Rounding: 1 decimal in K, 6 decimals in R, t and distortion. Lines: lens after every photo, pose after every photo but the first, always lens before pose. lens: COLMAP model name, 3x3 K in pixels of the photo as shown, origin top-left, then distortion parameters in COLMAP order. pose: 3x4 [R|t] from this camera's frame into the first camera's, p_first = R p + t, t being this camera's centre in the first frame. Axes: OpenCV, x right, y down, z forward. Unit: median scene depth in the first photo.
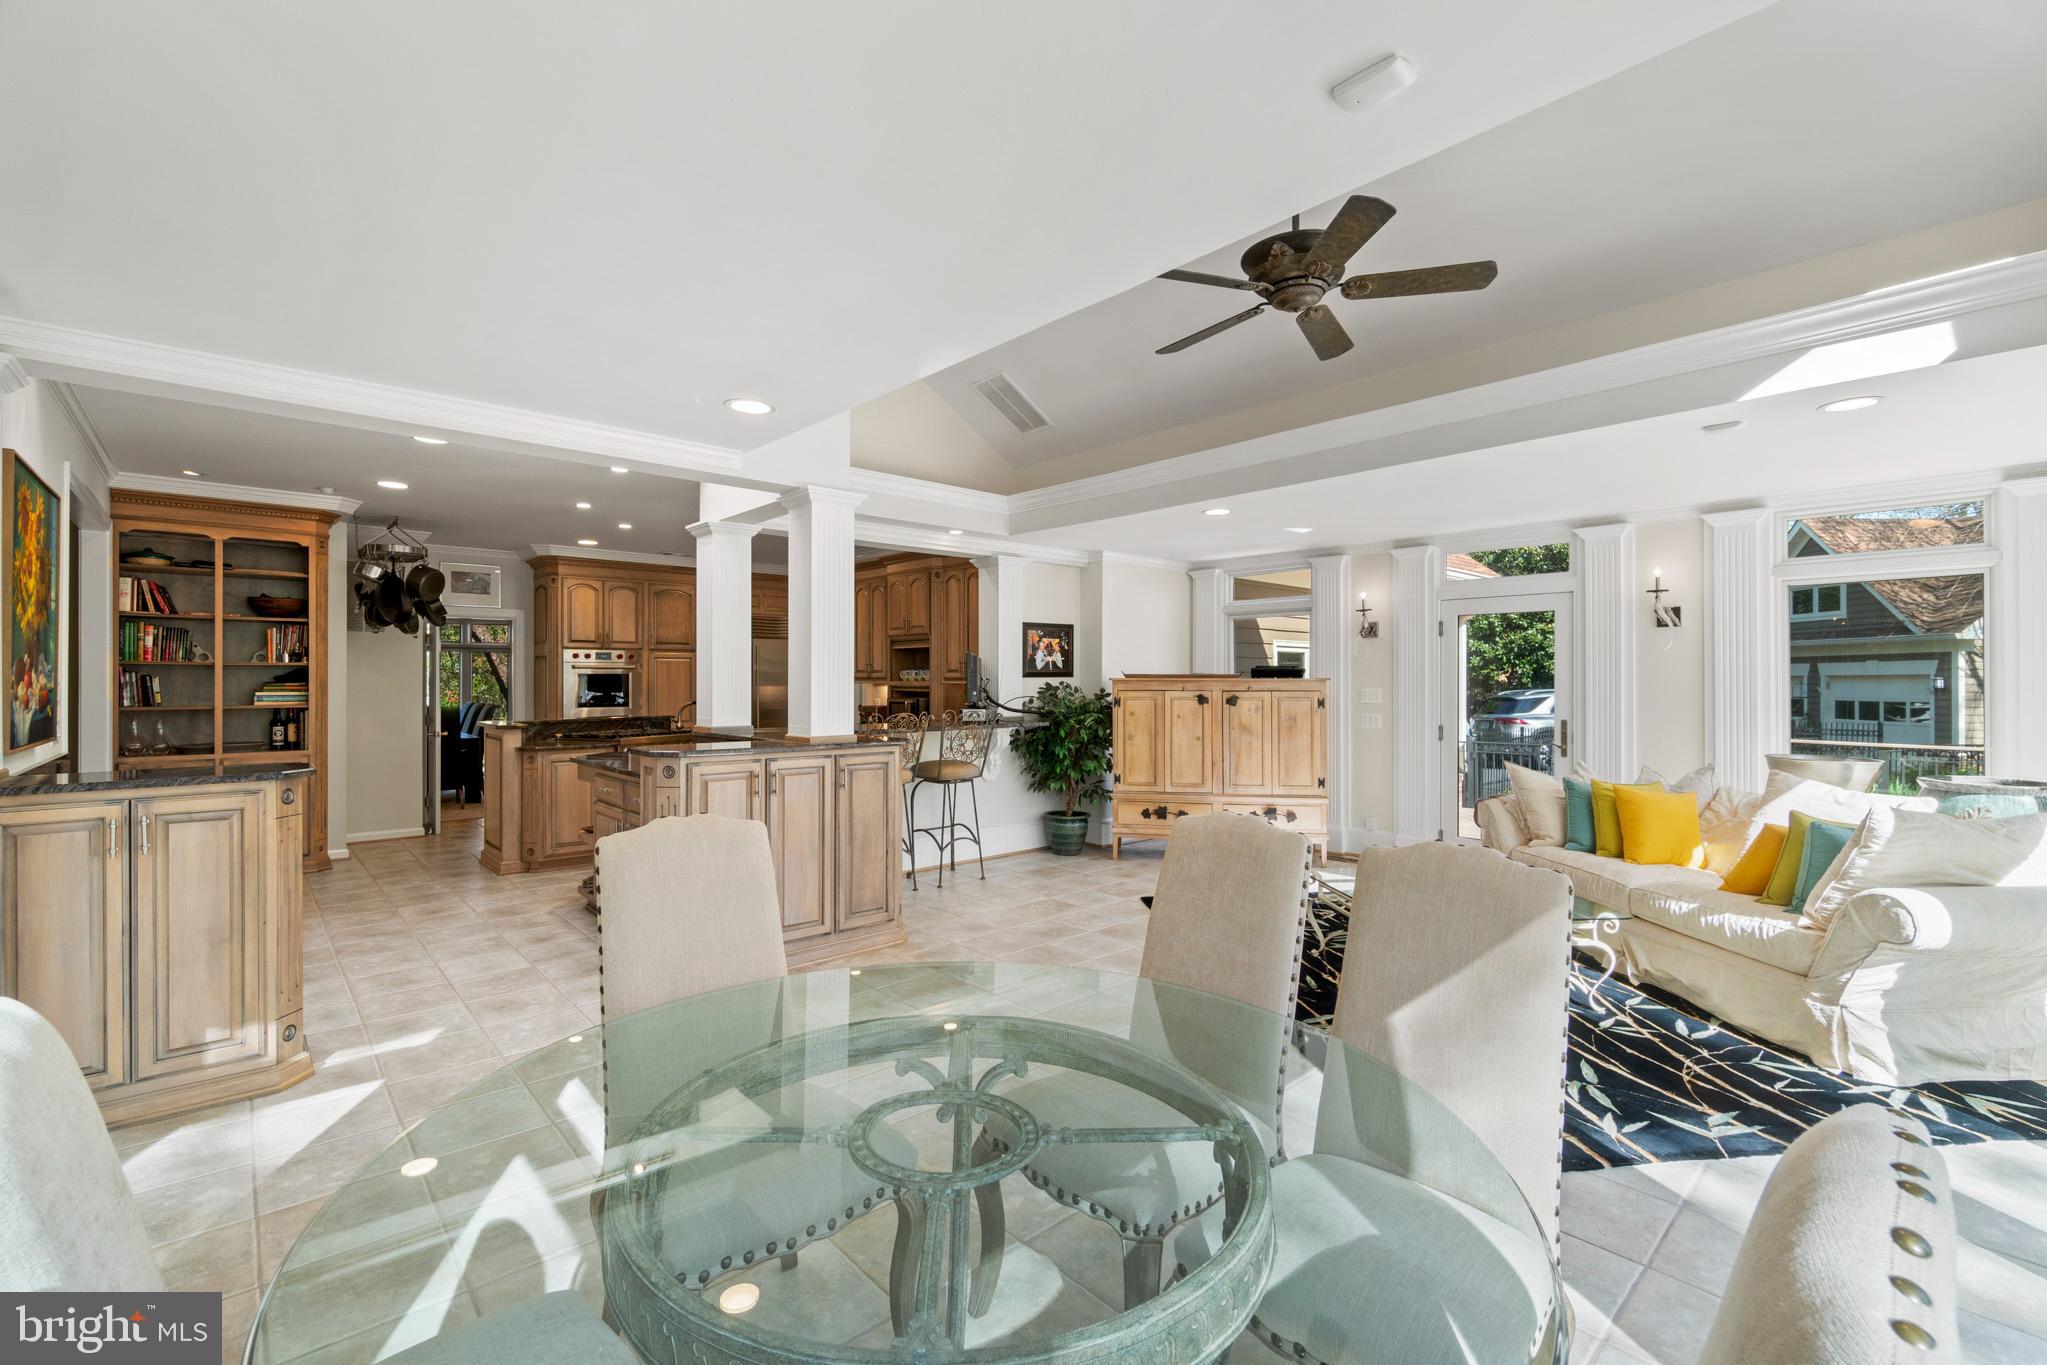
lens RADIAL K [[883.8, 0, 1024.1], [0, 883.8, 680.1], [0, 0, 1]] dist [-0.000842, 0.000862]
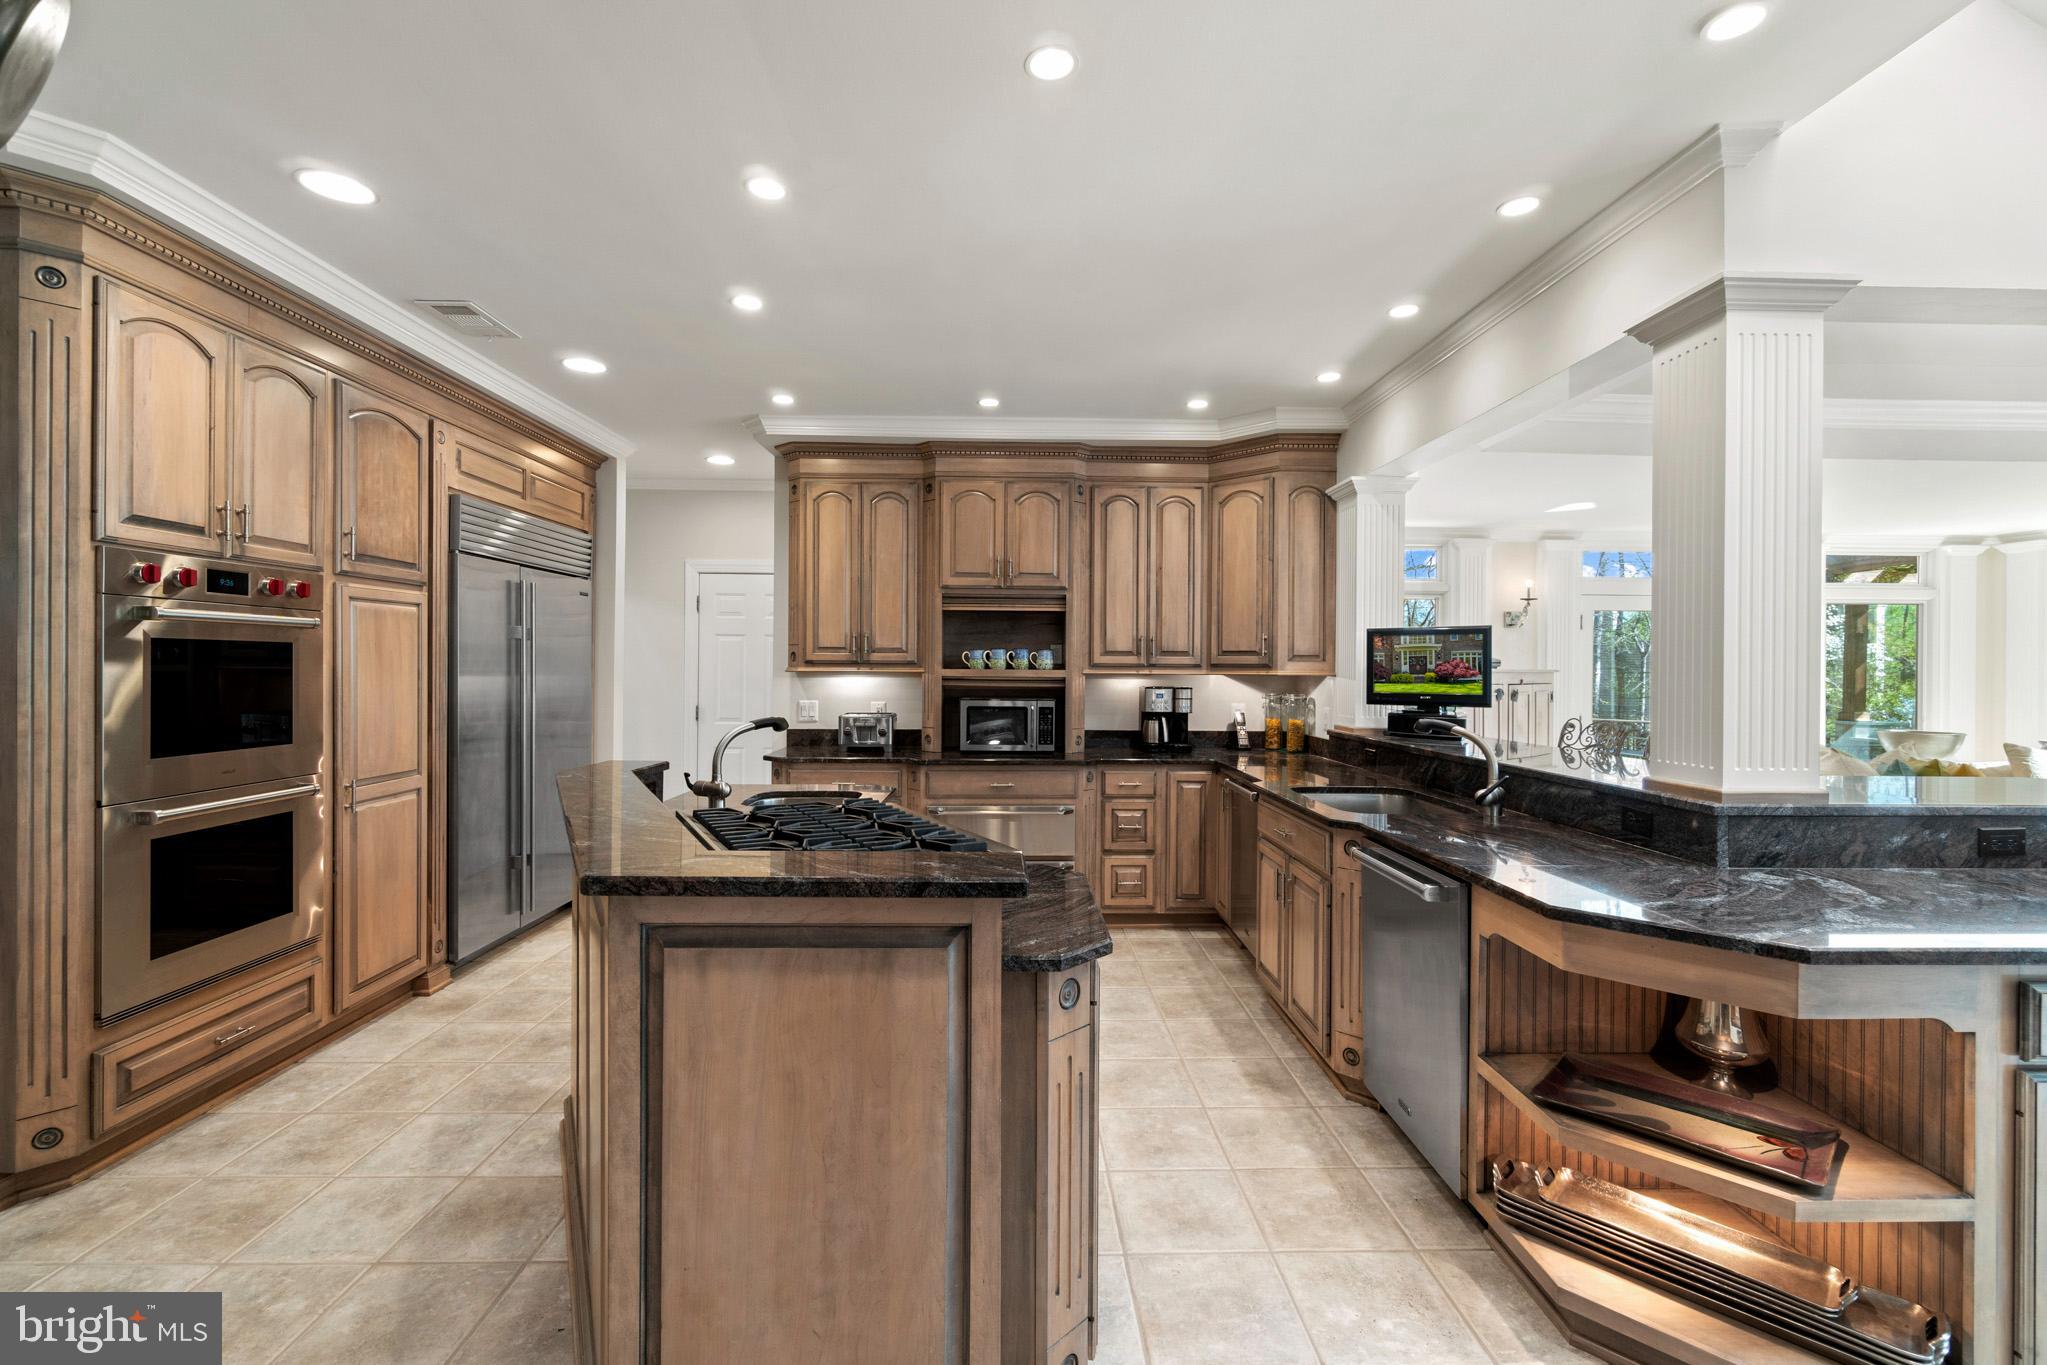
lens RADIAL K [[883.8, 0, 1033.5], [0, 883.8, 671.5], [0, 0, 1]] dist [-0.000842, 0.000862]
pose [[0.651388, 0.004350, 0.758732, -0.544977], [-0.007366, 0.999973, 0.000591, 0.002350], [-0.758709, -0.005974, 0.651403, 0.611768]]
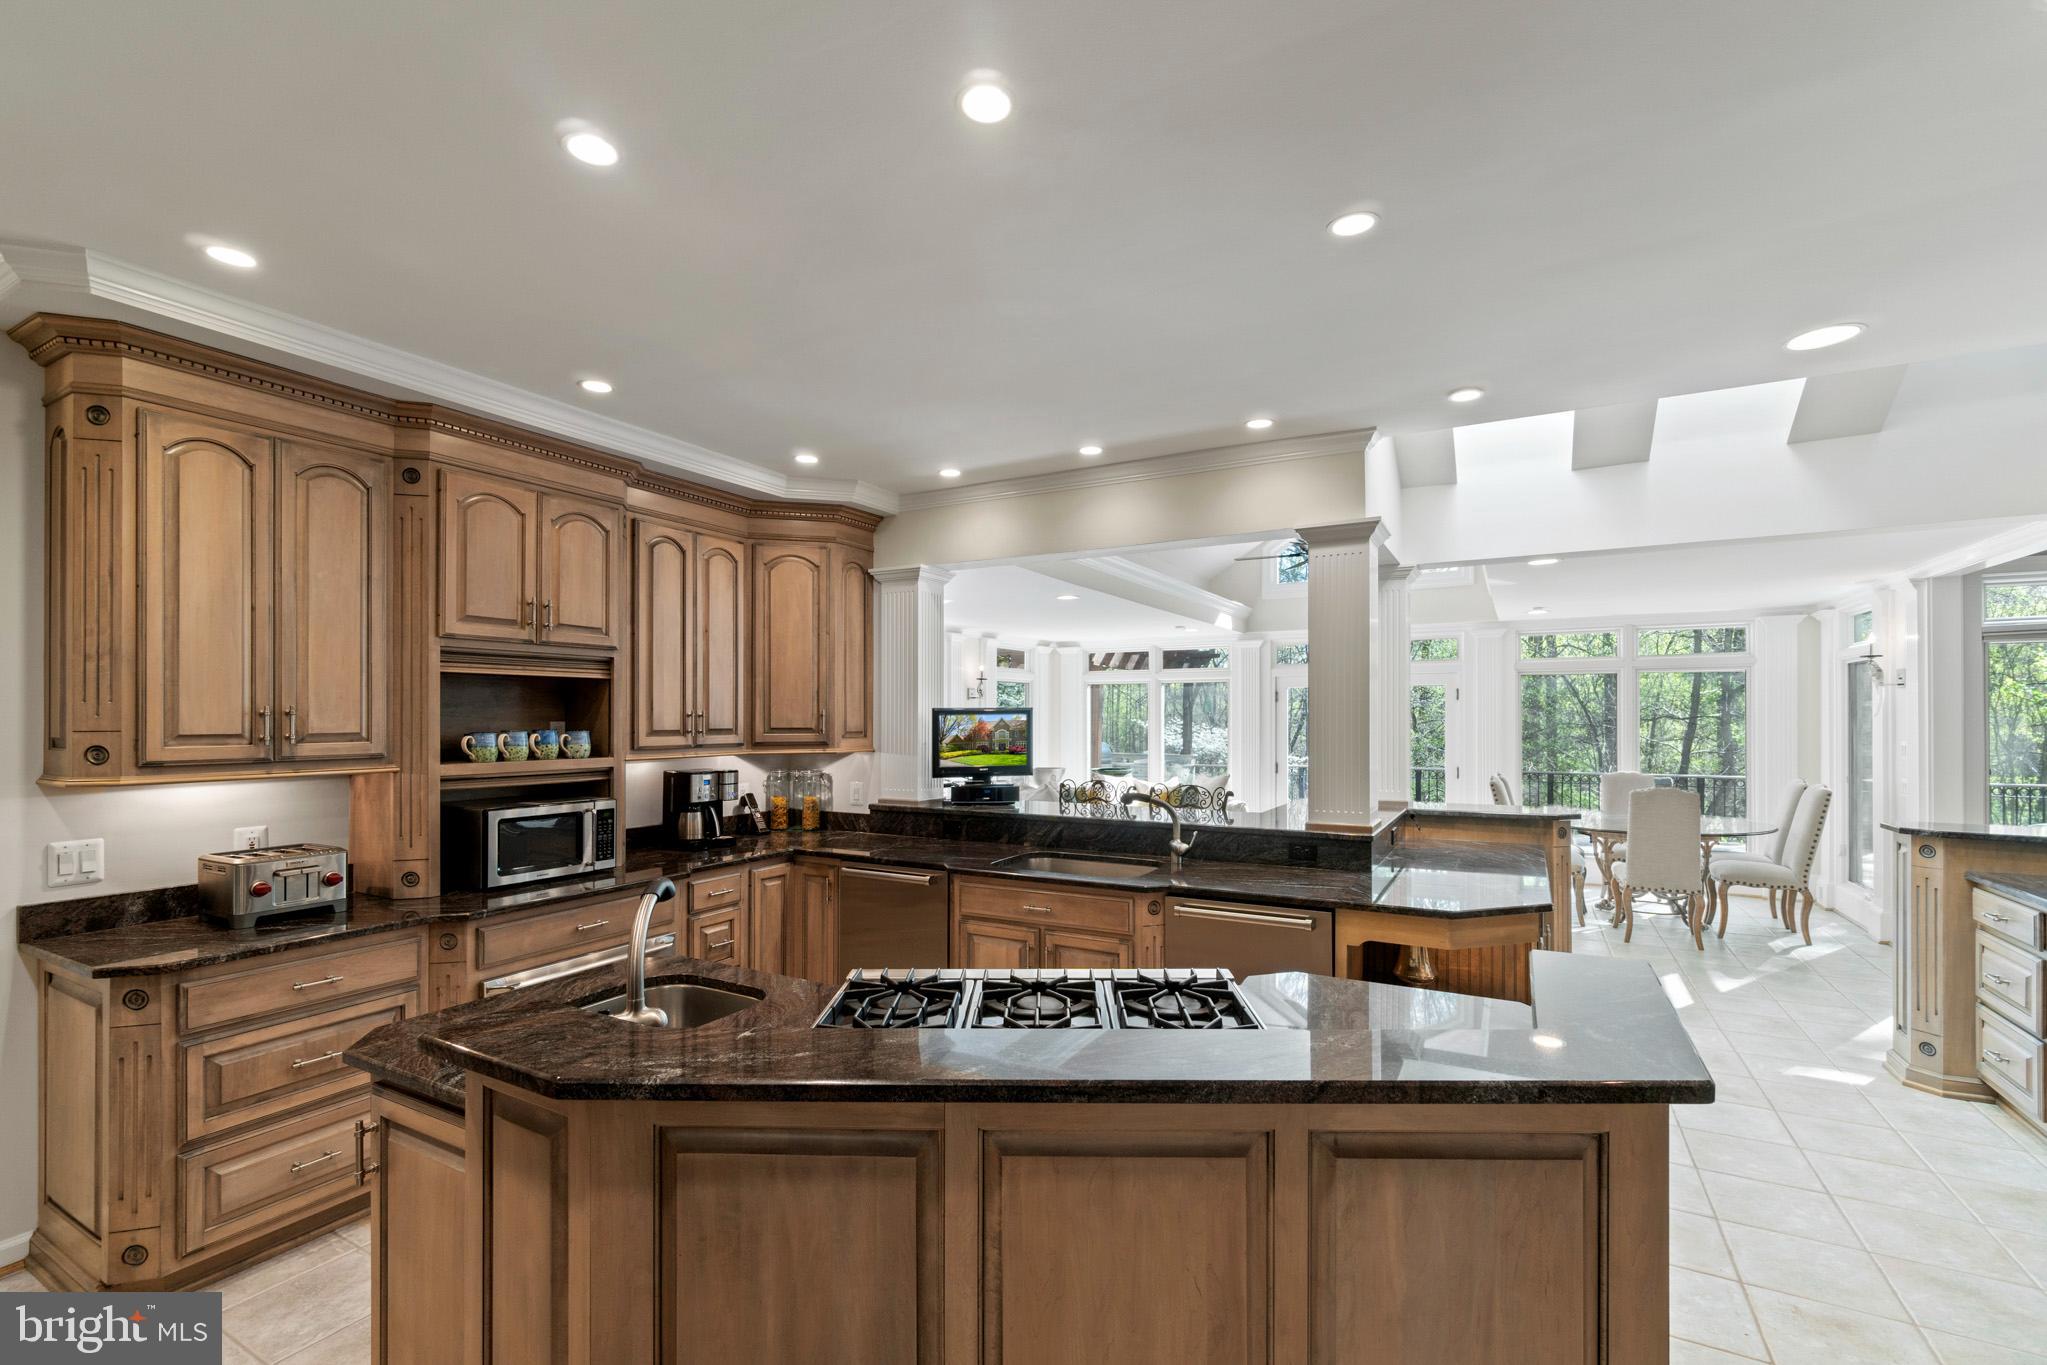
lens RADIAL K [[883.8, 0, 1051.0], [0, 883.8, 714.5], [0, 0, 1]] dist [-0.000842, 0.000862]
pose [[-0.321363, 0.006629, 0.946933, -0.574499], [0.003602, 0.999977, -0.005778, -0.015886], [-0.946949, 0.001554, -0.321379, 0.903358]]
